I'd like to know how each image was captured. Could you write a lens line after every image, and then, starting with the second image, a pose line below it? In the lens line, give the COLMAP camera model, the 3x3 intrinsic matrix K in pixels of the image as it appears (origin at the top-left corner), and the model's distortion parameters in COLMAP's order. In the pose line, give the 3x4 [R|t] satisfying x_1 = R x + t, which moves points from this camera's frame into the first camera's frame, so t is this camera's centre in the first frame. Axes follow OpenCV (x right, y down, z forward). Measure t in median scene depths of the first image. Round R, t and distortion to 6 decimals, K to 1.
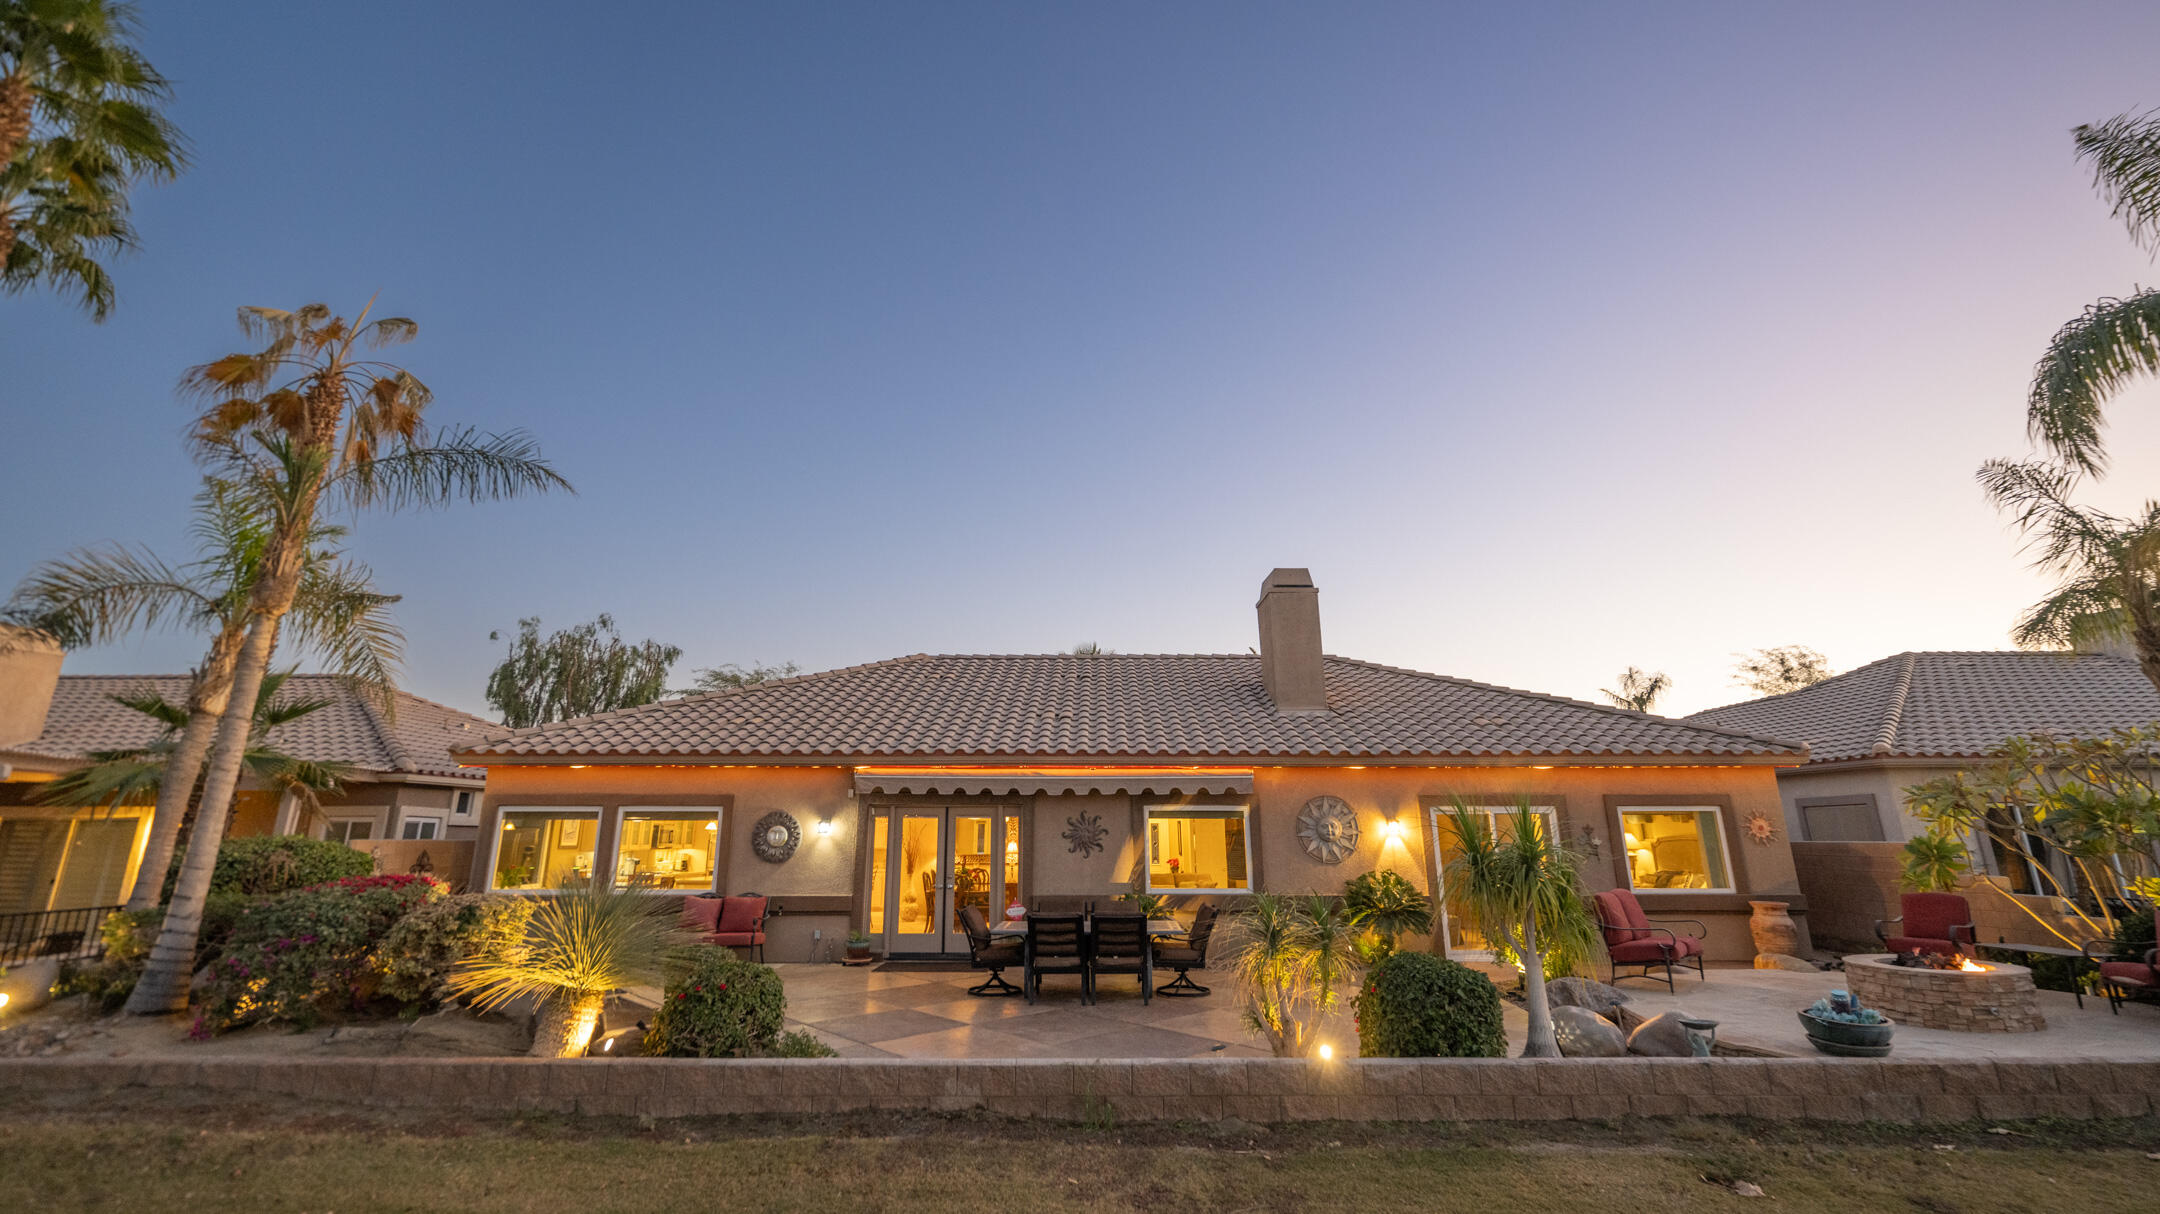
lens RADIAL K [[897.8, 0, 1080.0], [0, 897.8, 607.0], [0, 0, 1]] dist [-0.000497, -0.000112]
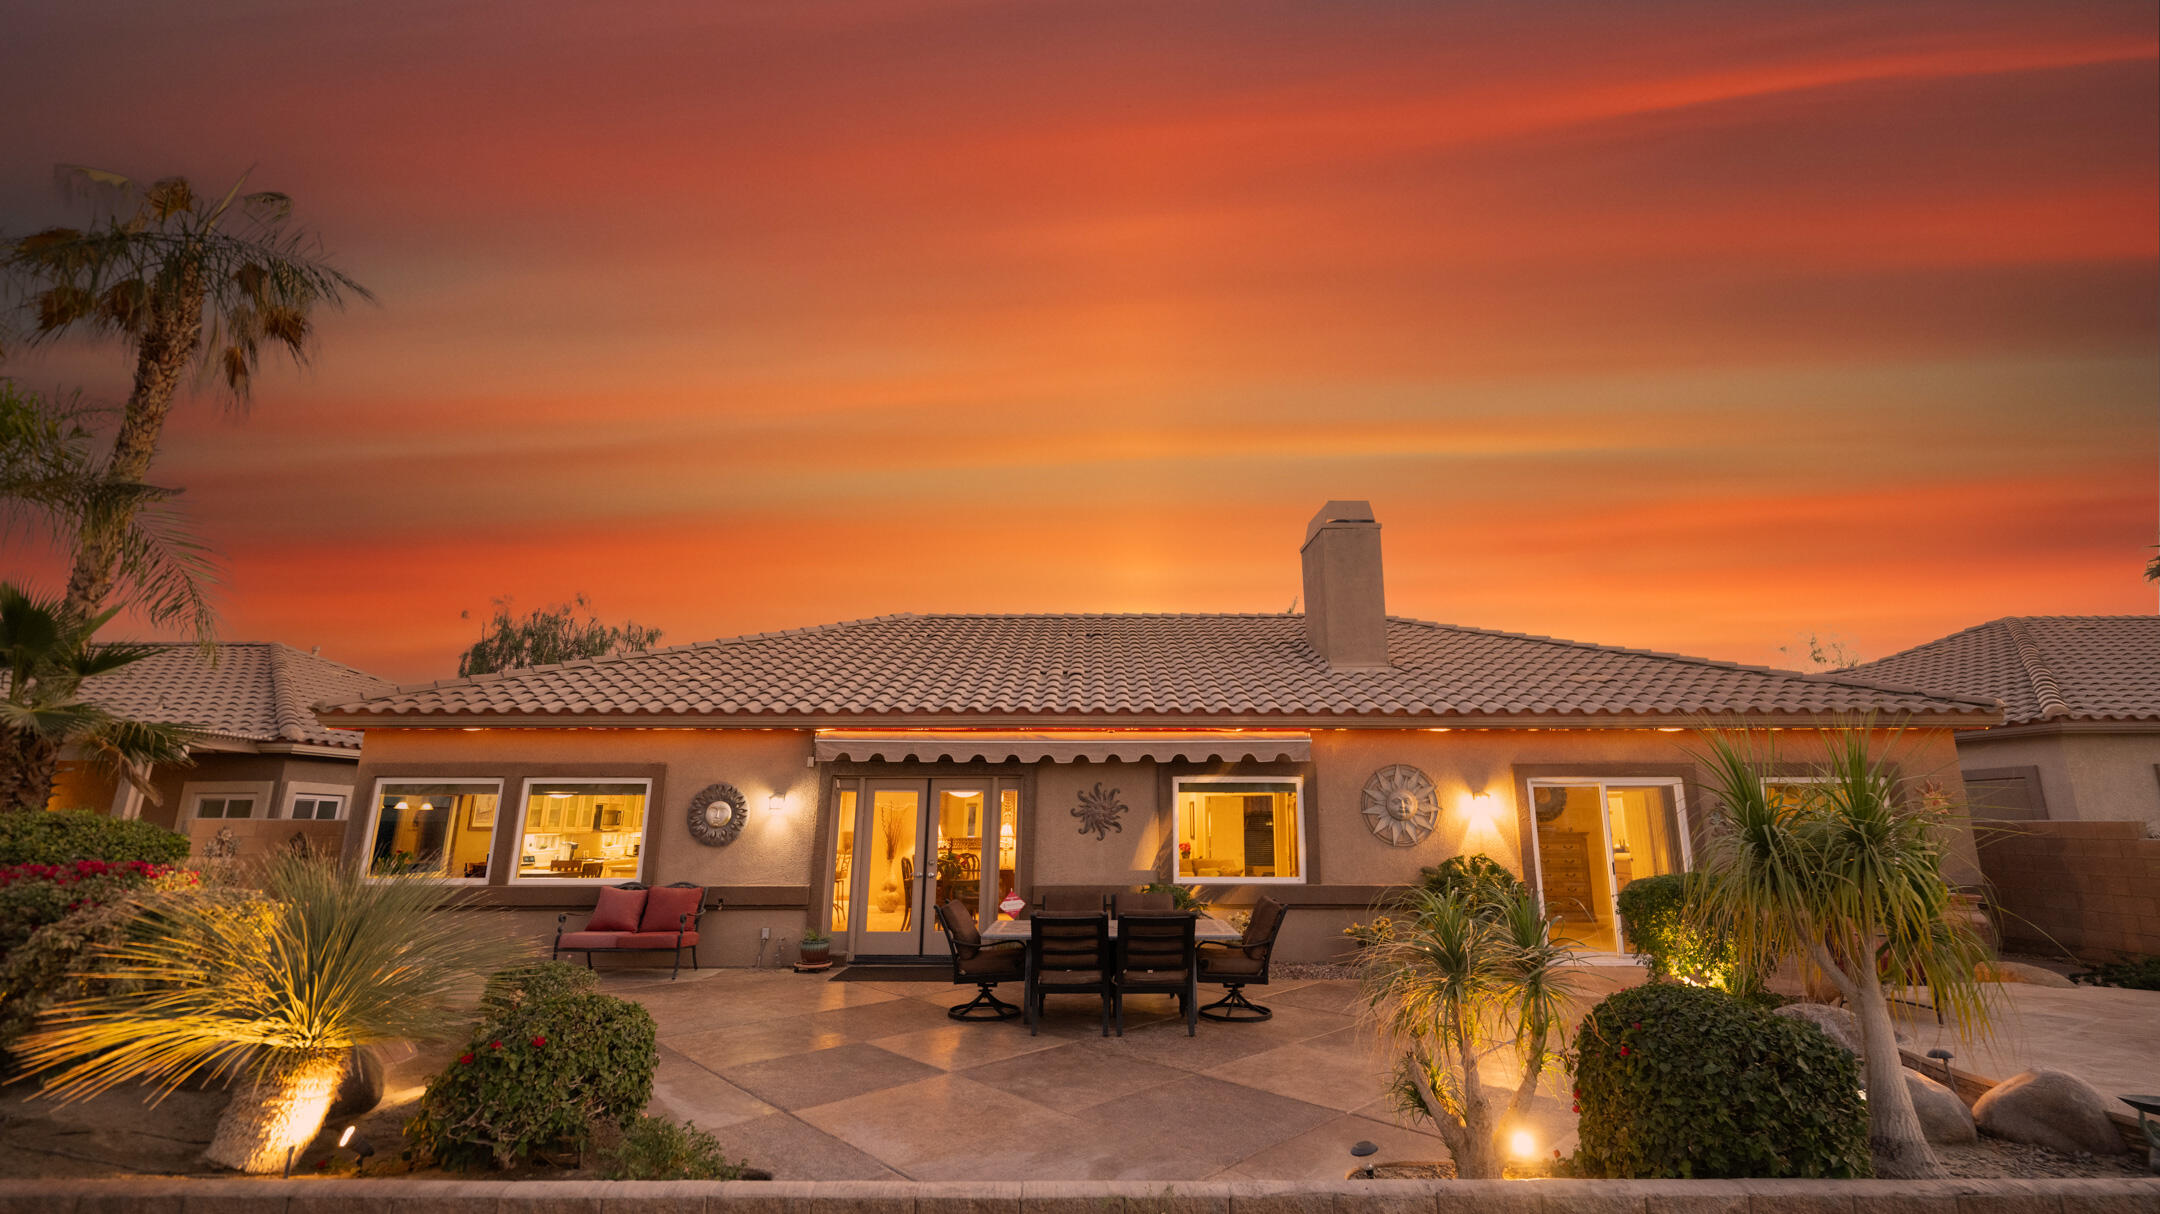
lens RADIAL K [[905.2, 0, 1159.7], [0, 905.2, 612.0], [0, 0, 1]] dist [-0.000650, -0.000252]
pose [[0.995676, 0.023997, 0.089742, -0.018433], [-0.025991, 0.999439, 0.021113, 0.052950], [-0.089185, -0.023354, 0.995741, 0.178717]]
